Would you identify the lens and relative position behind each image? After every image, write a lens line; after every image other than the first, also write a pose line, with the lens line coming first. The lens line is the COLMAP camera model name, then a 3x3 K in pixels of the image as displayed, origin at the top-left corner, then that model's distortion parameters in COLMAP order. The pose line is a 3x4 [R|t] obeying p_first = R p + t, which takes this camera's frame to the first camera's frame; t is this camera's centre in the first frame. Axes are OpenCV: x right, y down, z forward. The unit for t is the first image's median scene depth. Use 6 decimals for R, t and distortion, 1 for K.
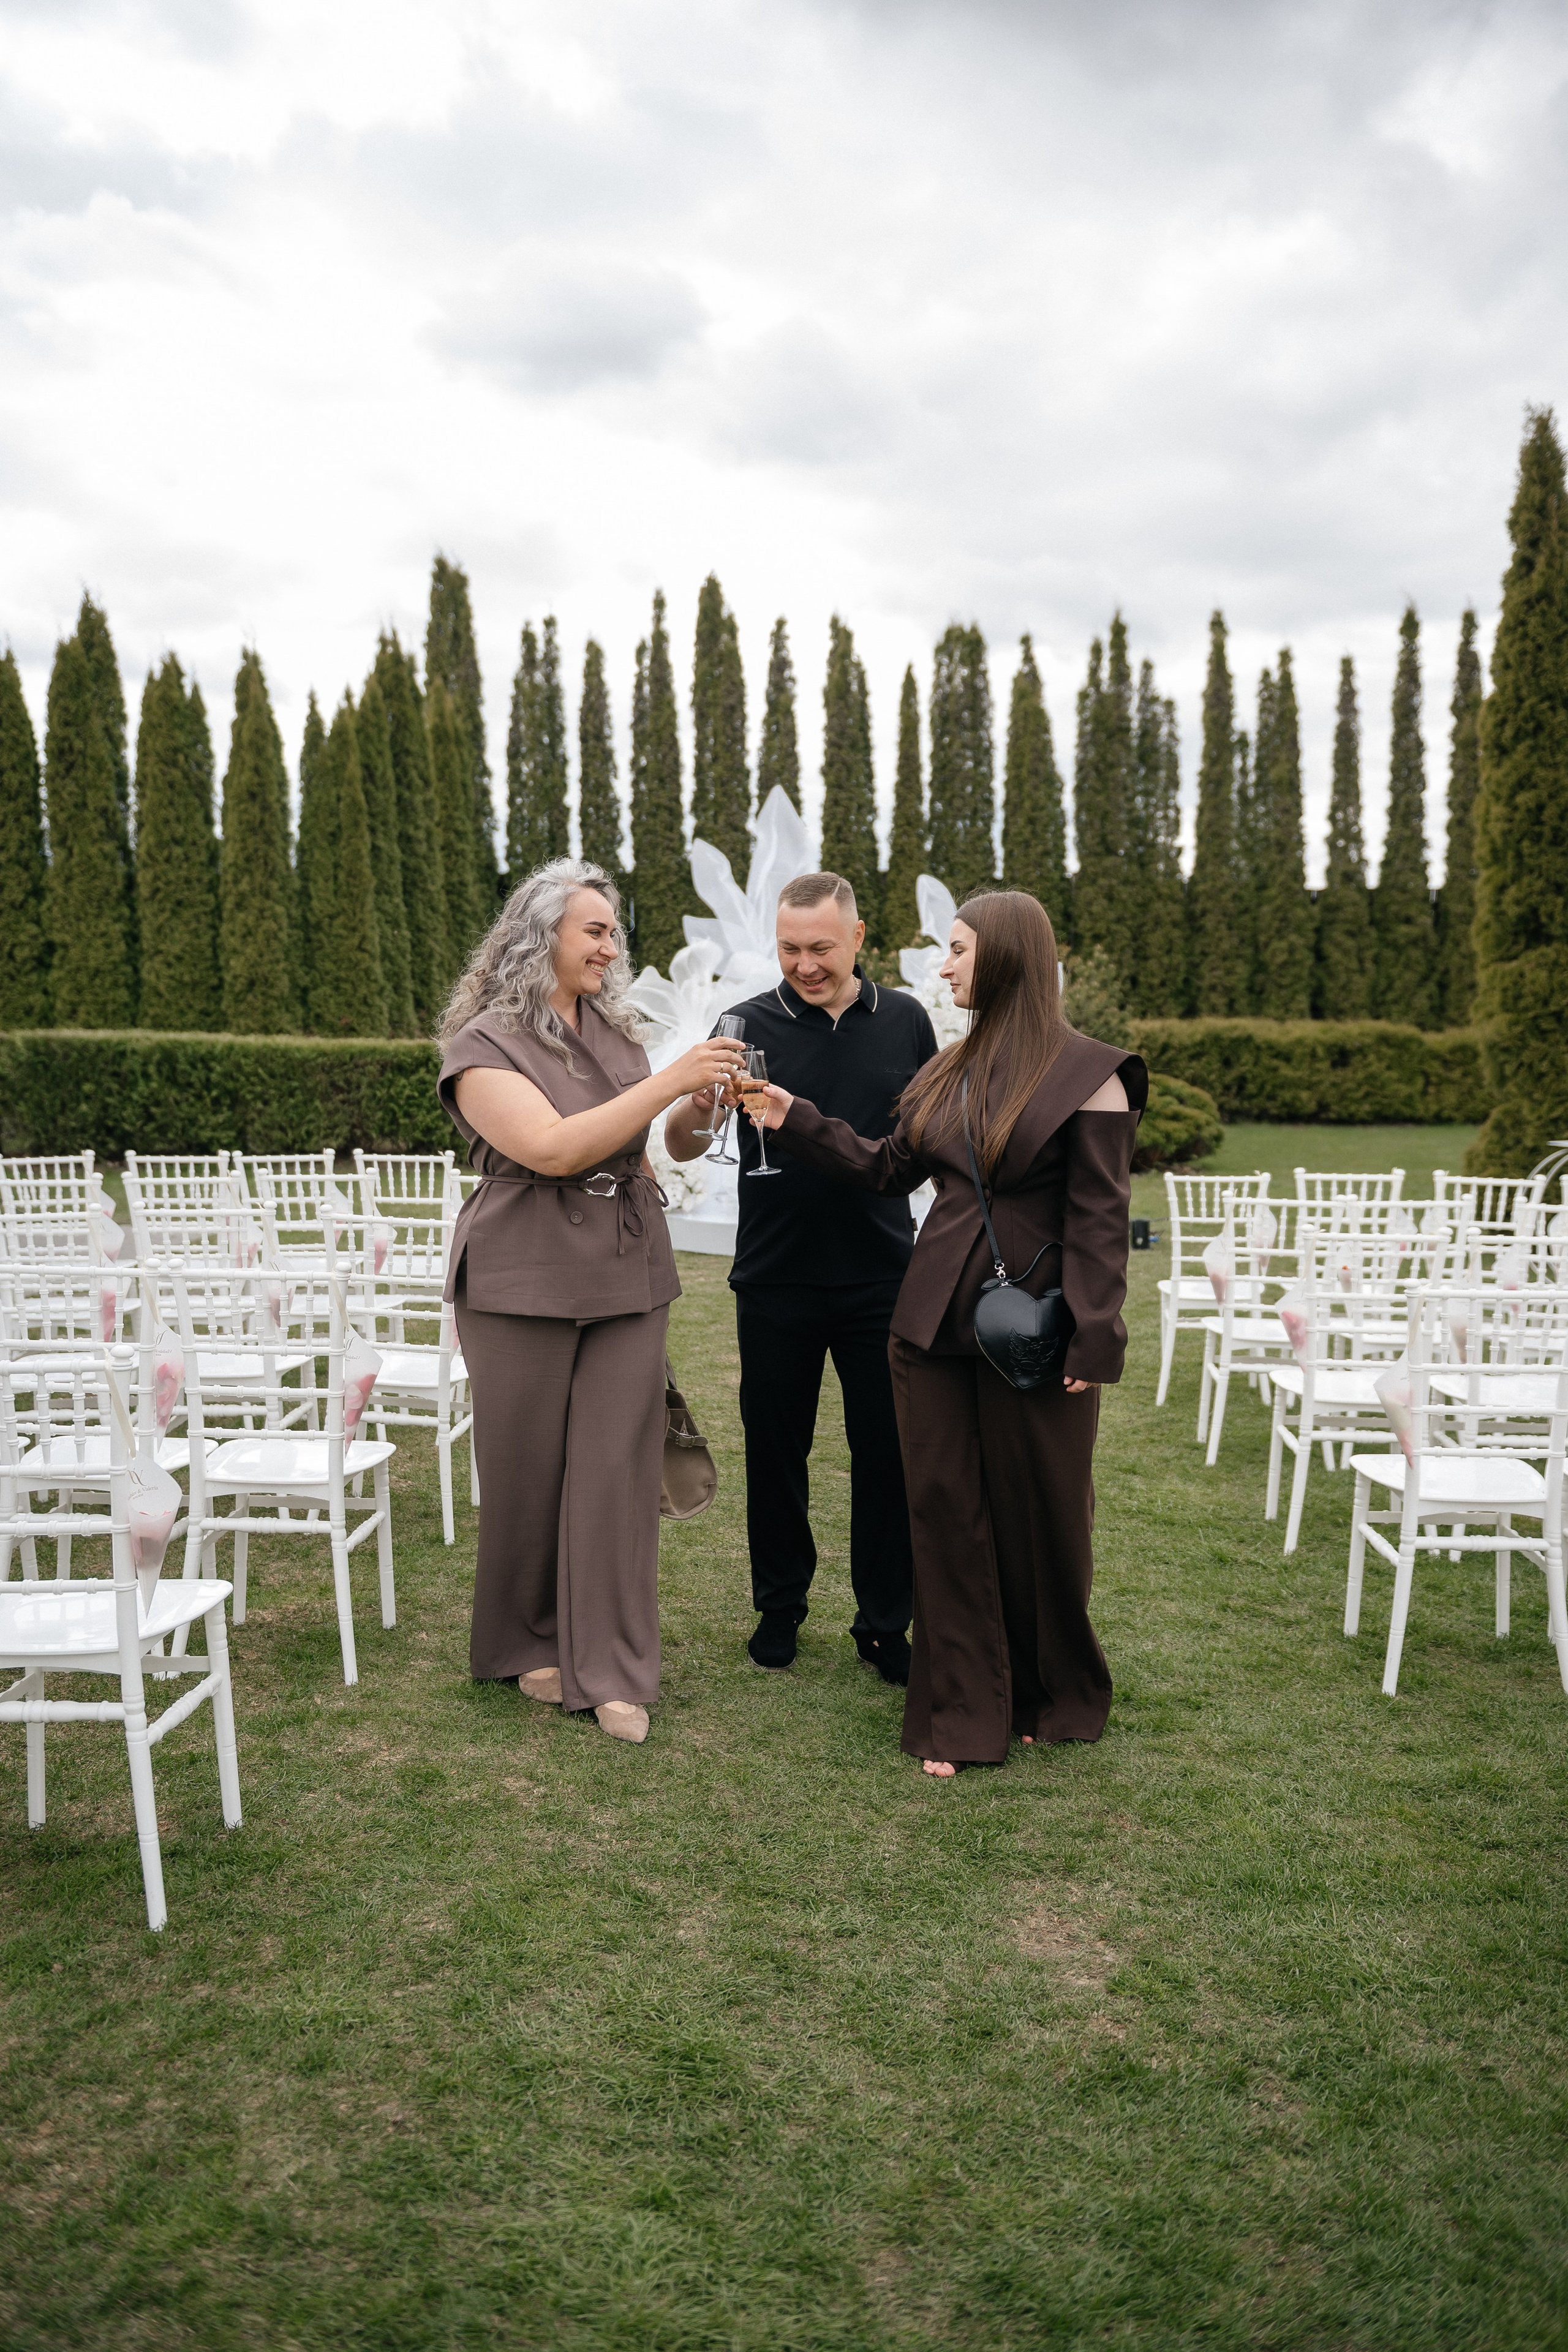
lens RADIAL K [[2035.2, 0, 752.6], [0, 2035.2, 1170.8], [0, 0, 1]] dist [0.001221, -0.006754]
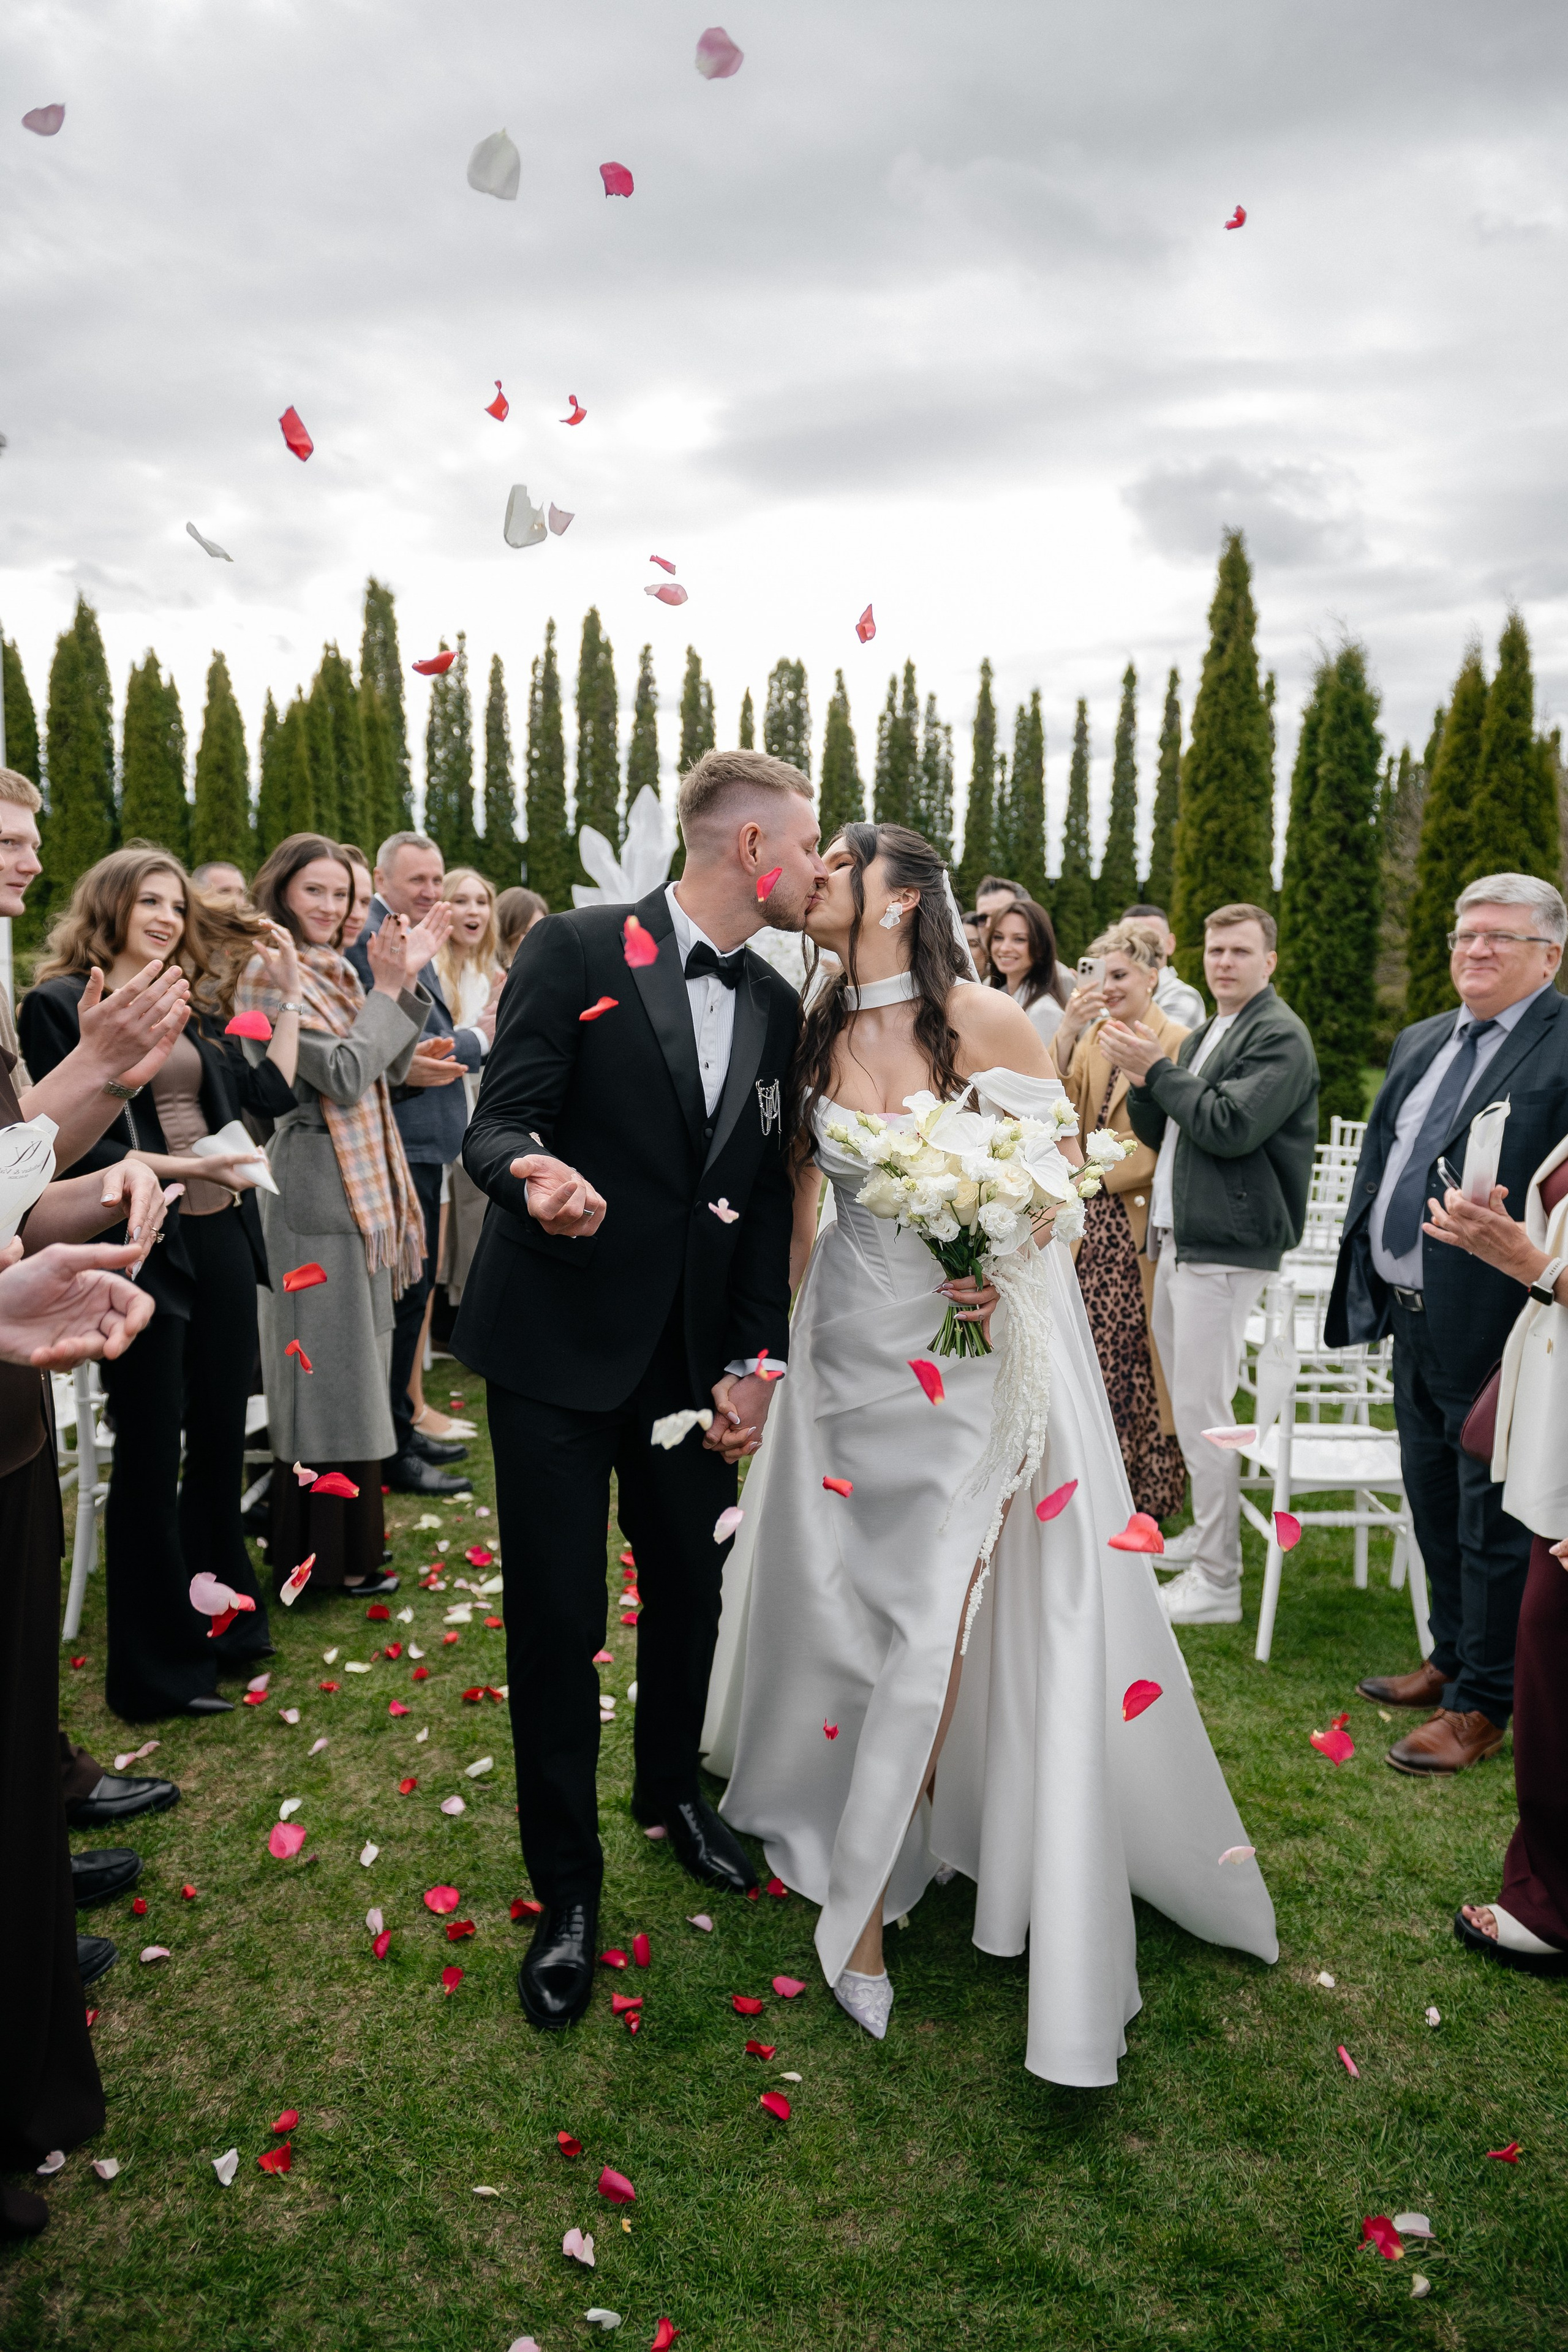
lens RADIAL K [[1602.5, 0, 787.3], [0, 1602.5, 1170.6], [0, 0, 1]] dist [-0.005793, -0.001842]
pose [[0.993363, 0.020510, 0.113180, -0.006061], [-0.026839, 0.998143, 0.054678, -0.002534], [-0.111849, -0.057352, 0.992069, -0.013440]]
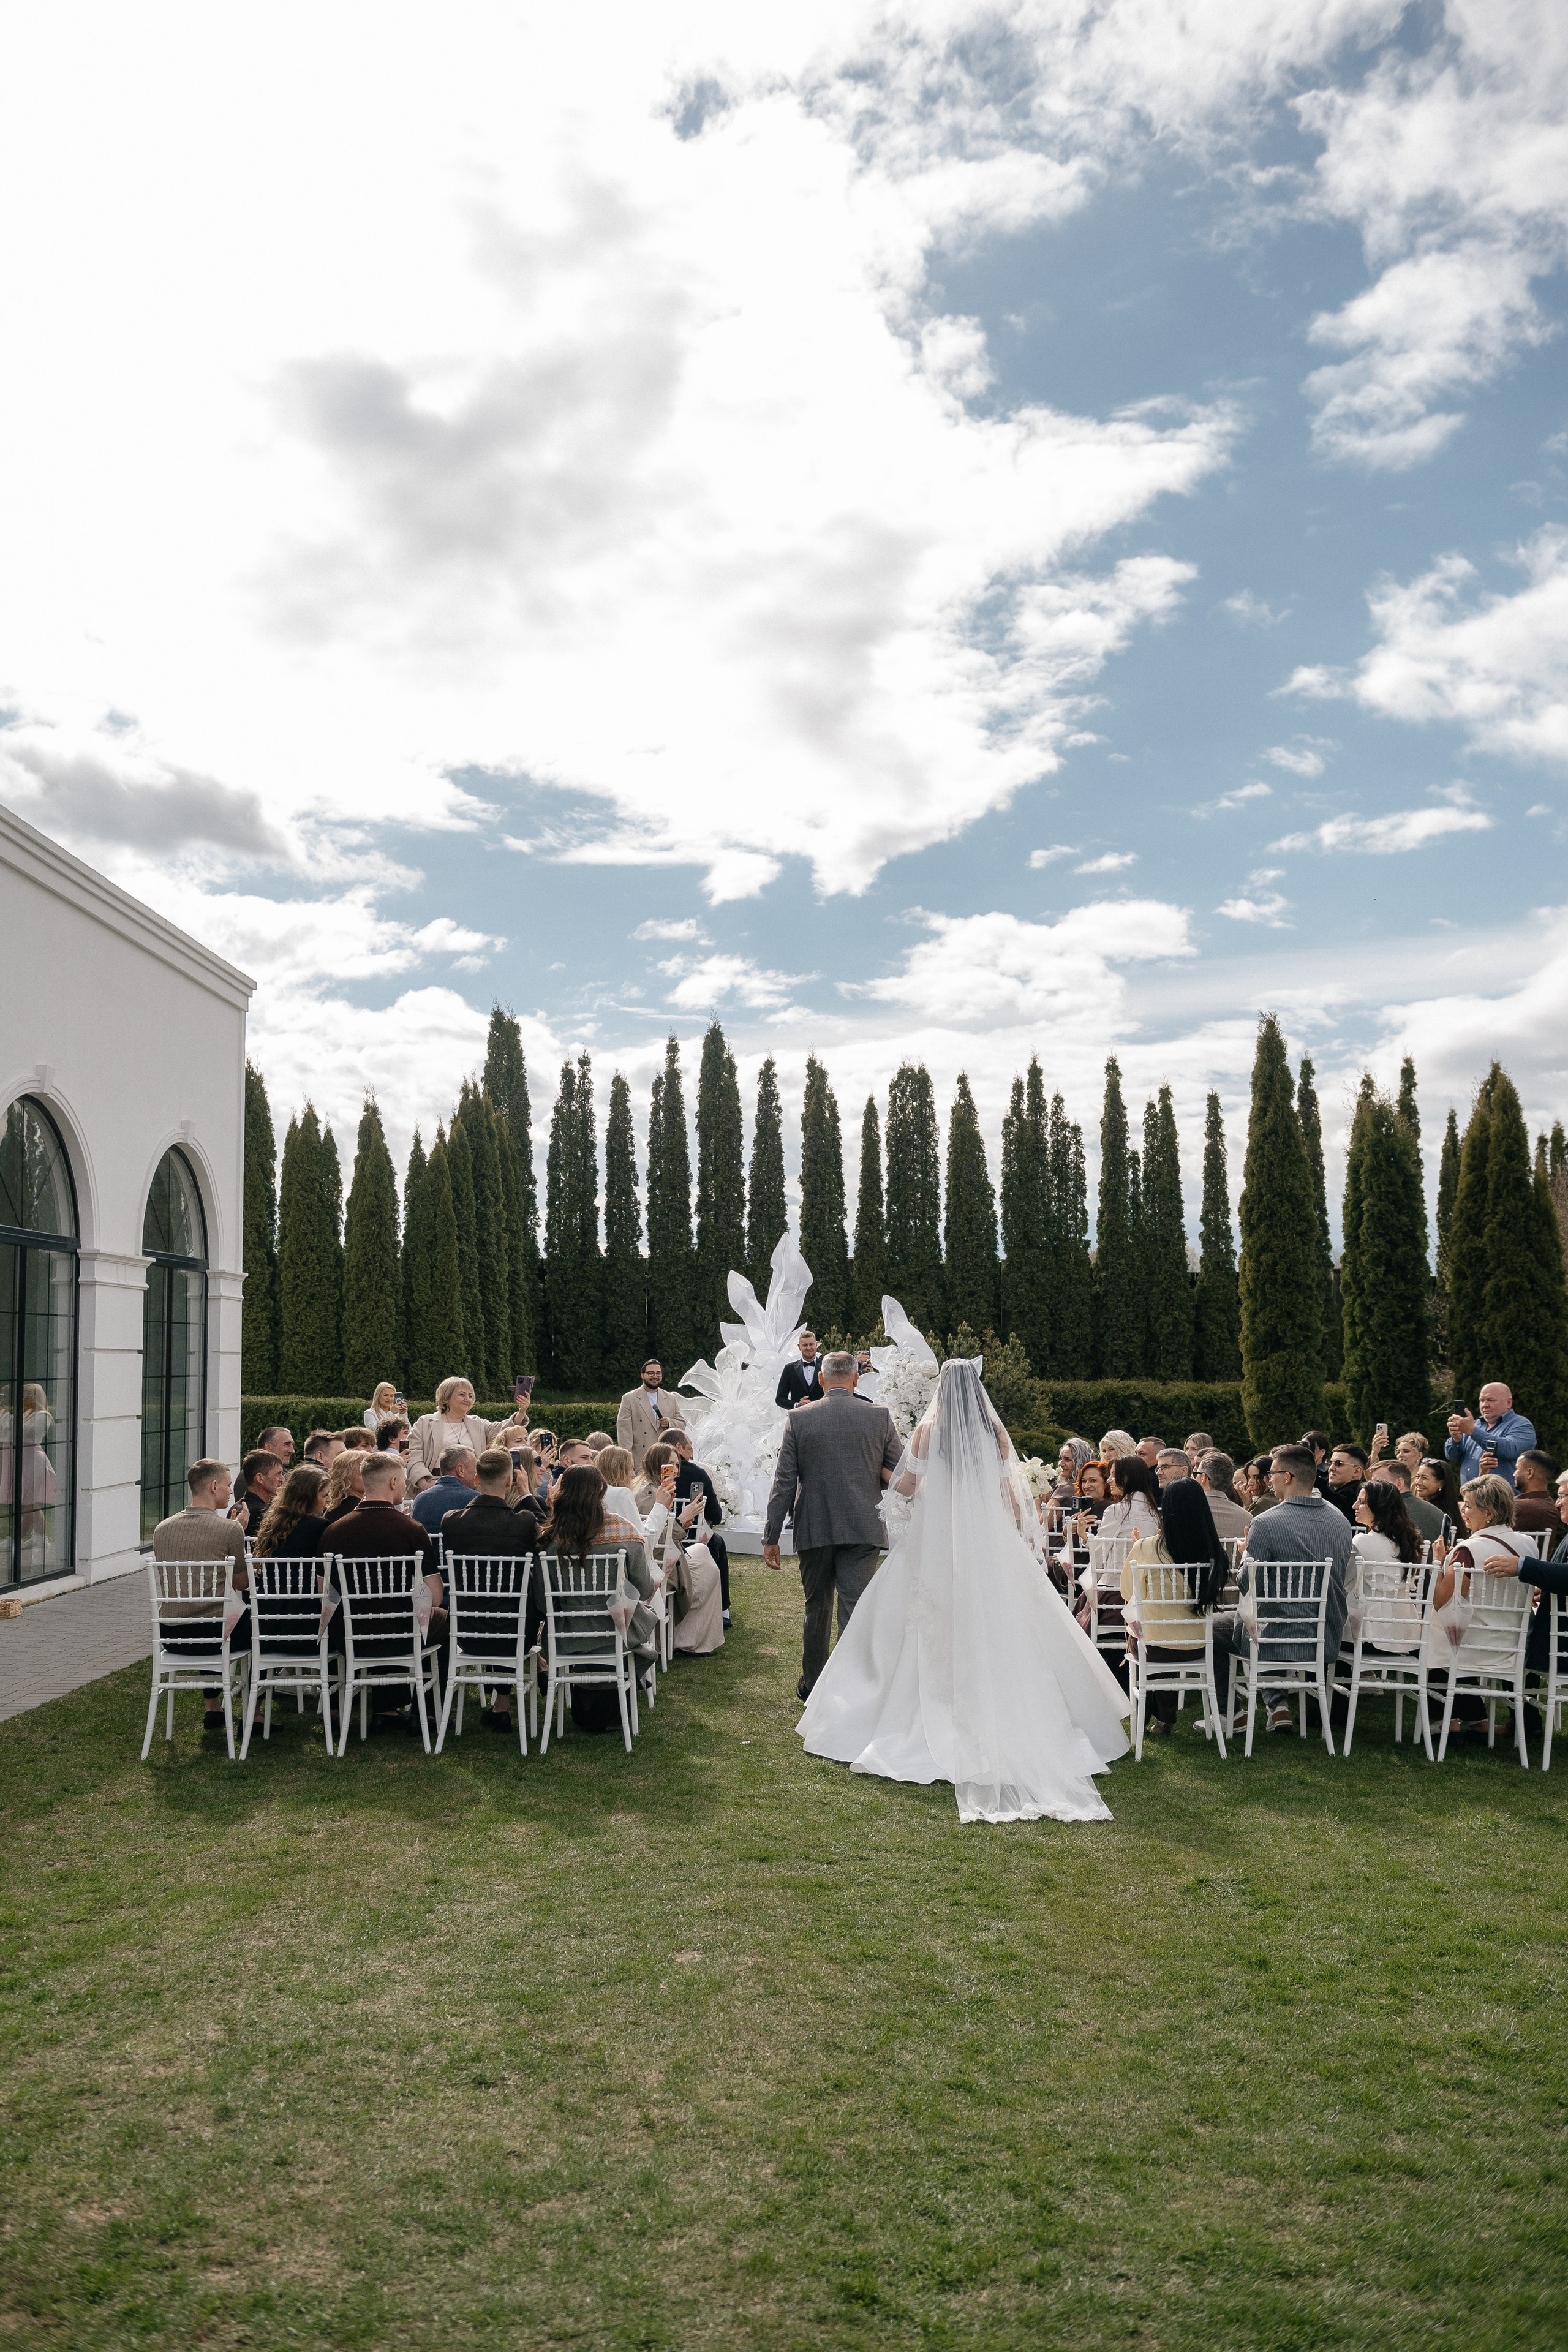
lens RADIAL K [[1983.1, 0, 830.0], [0, 1983.1, 1281.3], [0, 0, 1]] dist [0.008450, -0.000386]
pose [[0.998352, 0.001360, 0.057368, -0.019494], [0.005139, 0.993583, -0.112990, 0.002973], [-0.057154, 0.113099, 0.991939, -0.215281]]
